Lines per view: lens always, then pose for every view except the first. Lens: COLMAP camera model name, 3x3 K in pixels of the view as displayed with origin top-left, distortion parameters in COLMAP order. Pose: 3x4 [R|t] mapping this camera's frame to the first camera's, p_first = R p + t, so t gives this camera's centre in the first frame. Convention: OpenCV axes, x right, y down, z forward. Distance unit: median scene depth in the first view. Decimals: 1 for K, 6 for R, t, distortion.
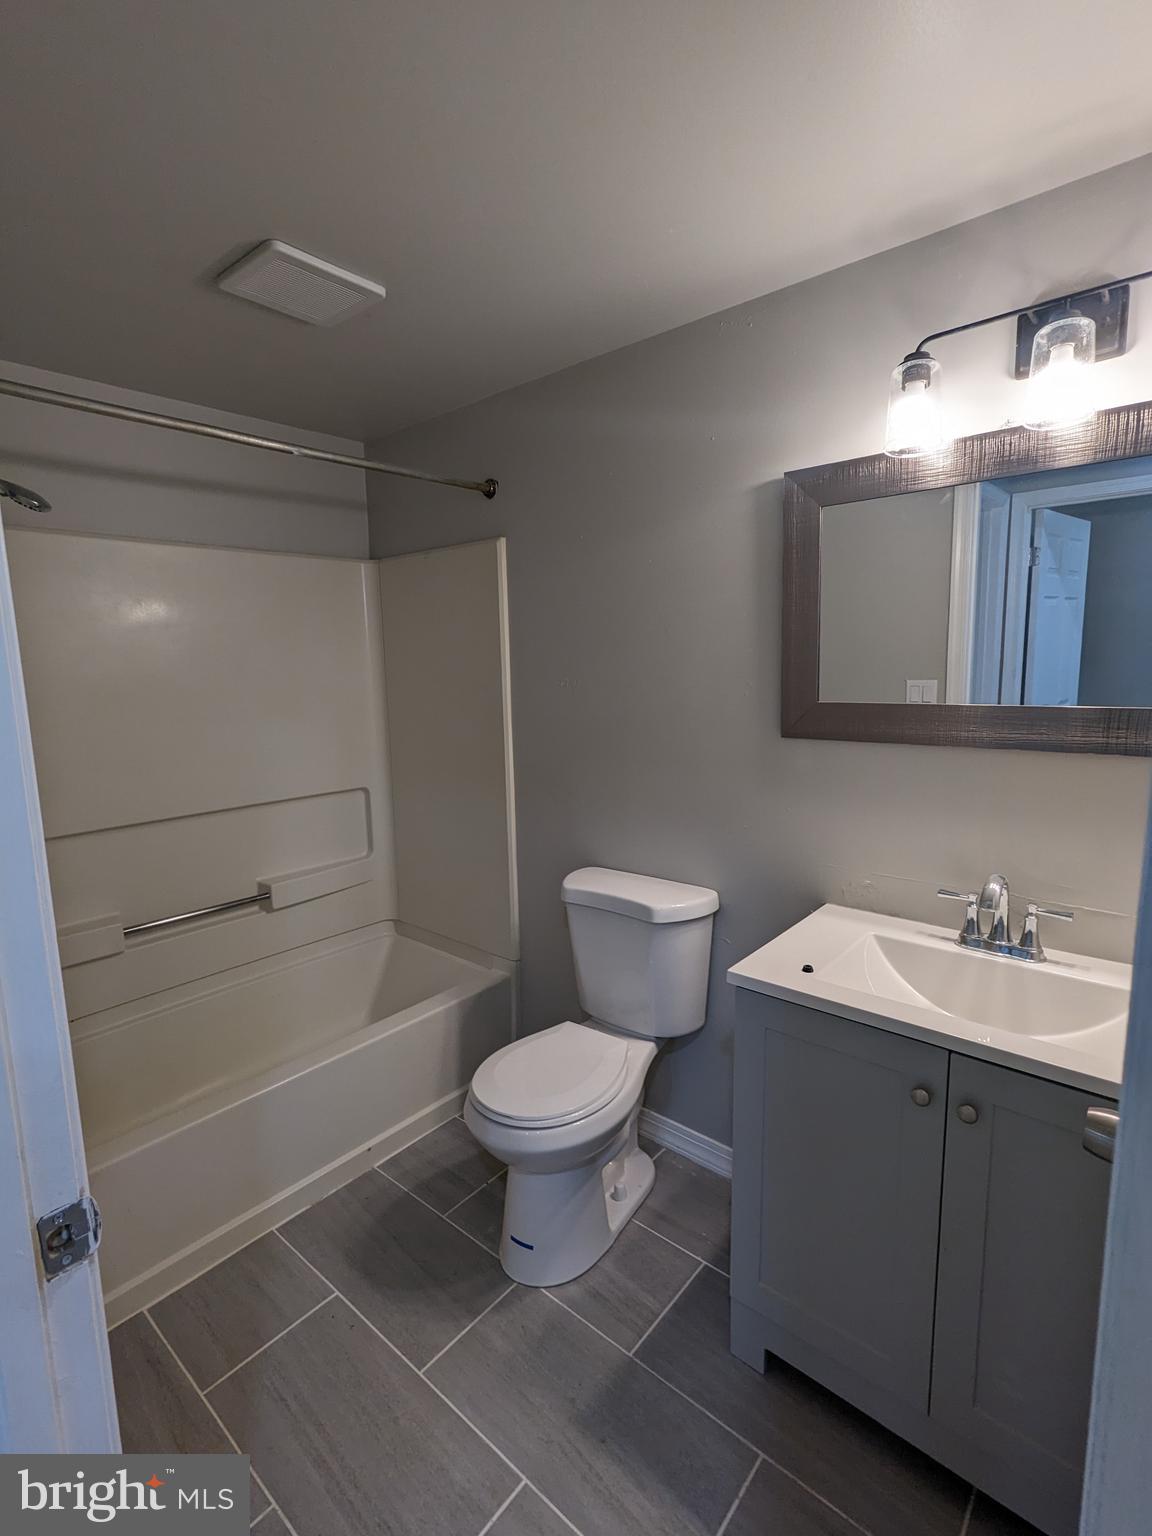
lens RADIAL K [[725.5, 0, 580.3], [0, 725.5, 766.8], [0, 0, 1]] dist [-0.001075, 0.000547]
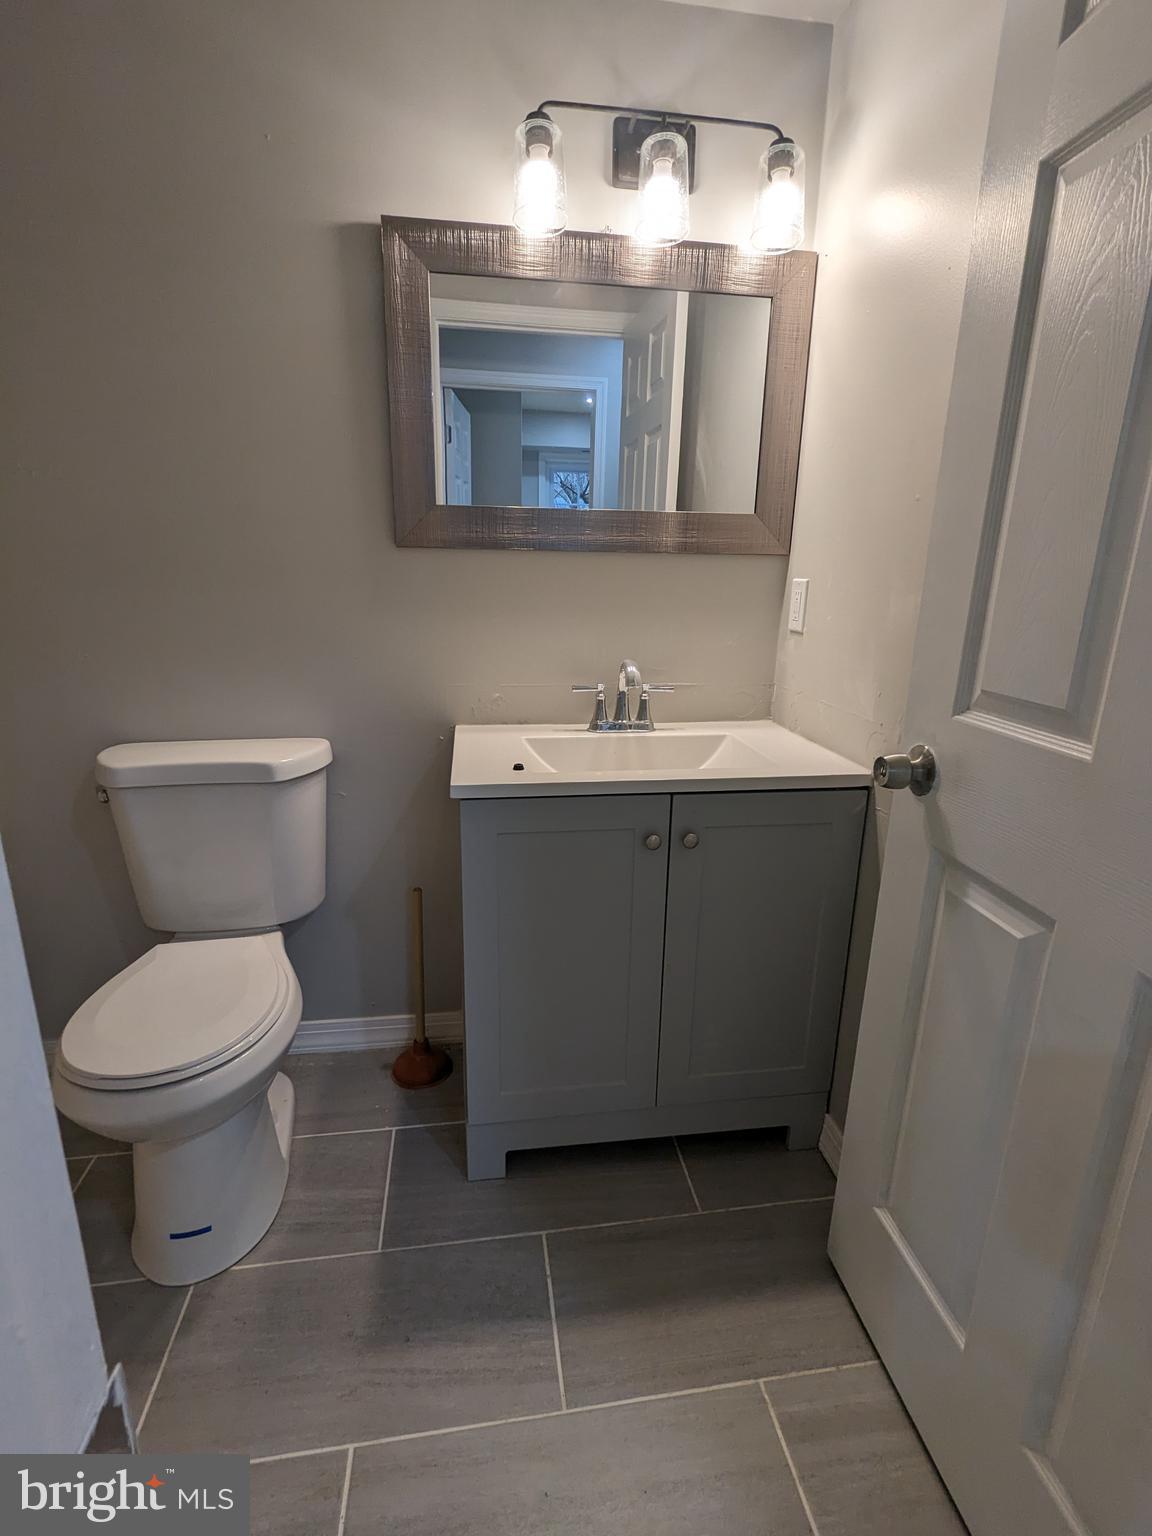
lens RADIAL K [[725.5, 0, 580.3], [0, 725.5, 766.8], [0, 0, 1]] dist [-0.001075, 0.000547]
pose [[0.652550, -0.167778, 0.738938, -0.254159], [0.075806, 0.984742, 0.156644, 0.094332], [-0.753944, -0.046202, 0.655312, 0.216355]]
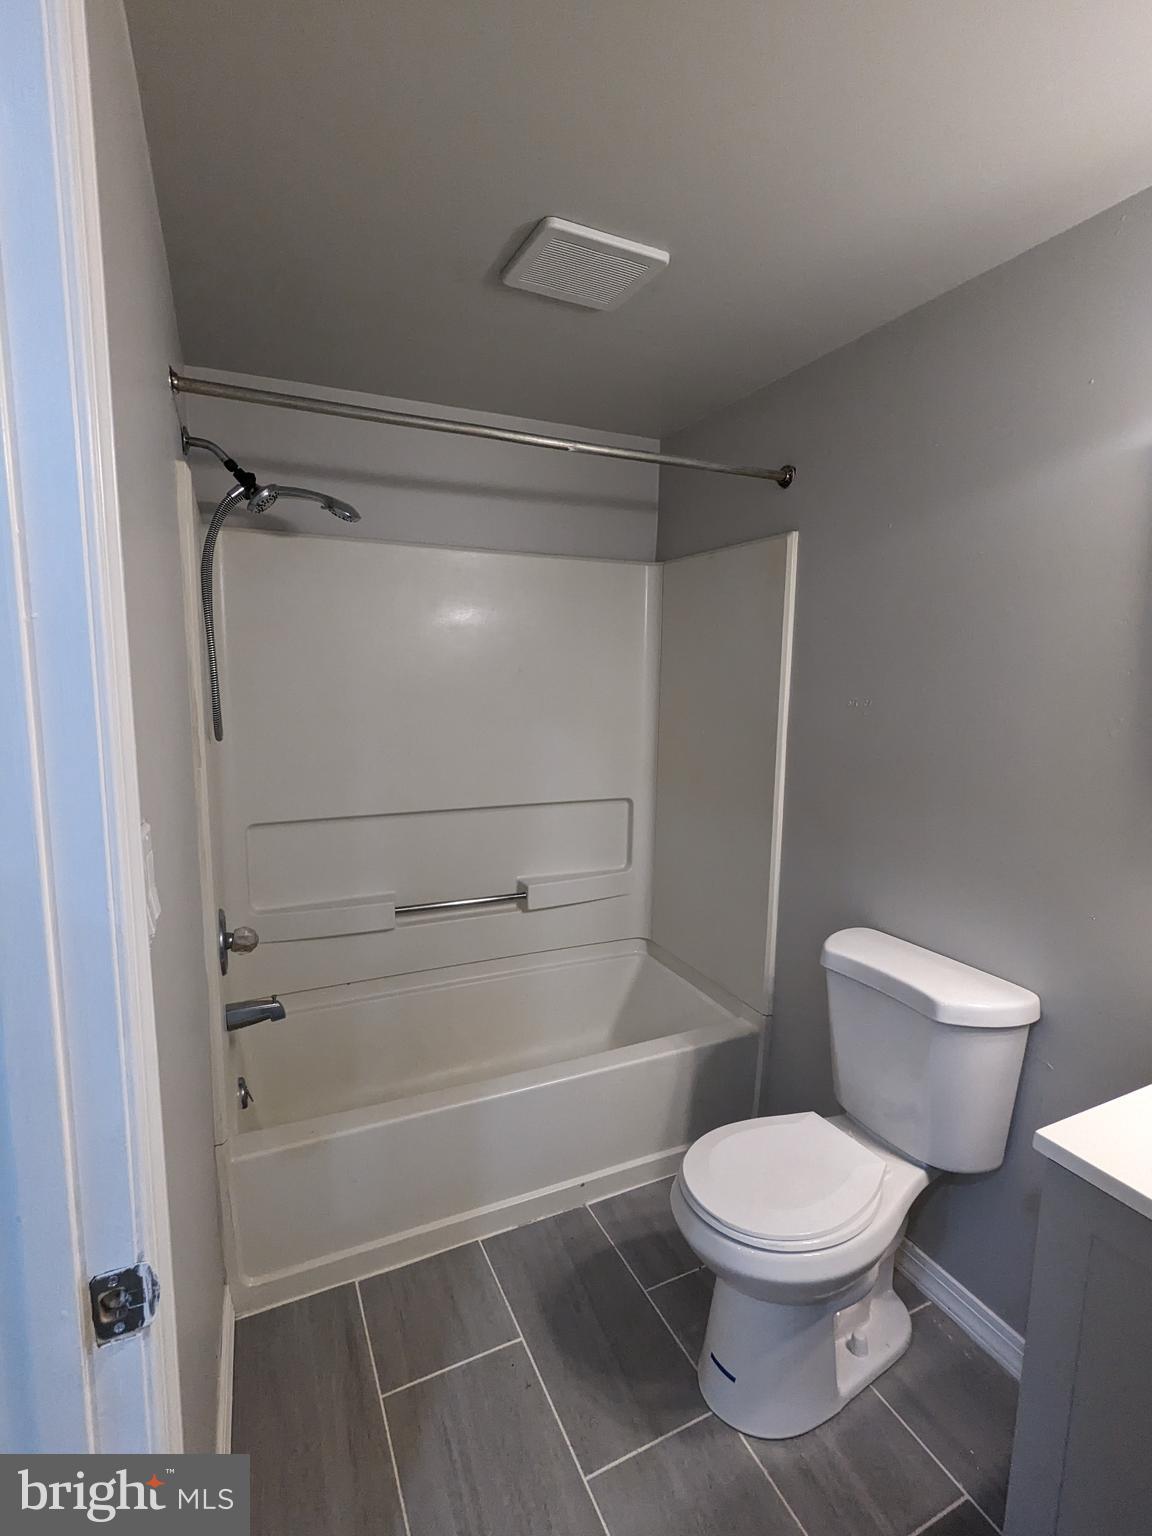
lens RADIAL K [[725.5, 0, 580.3], [0, 725.5, 766.8], [0, 0, 1]] dist [-0.001075, 0.000547]
pose [[0.912378, 0.089836, -0.399369, 0.037033], [-0.093313, 0.995579, 0.010771, -0.025323], [0.398571, 0.027439, 0.916727, 0.131481]]
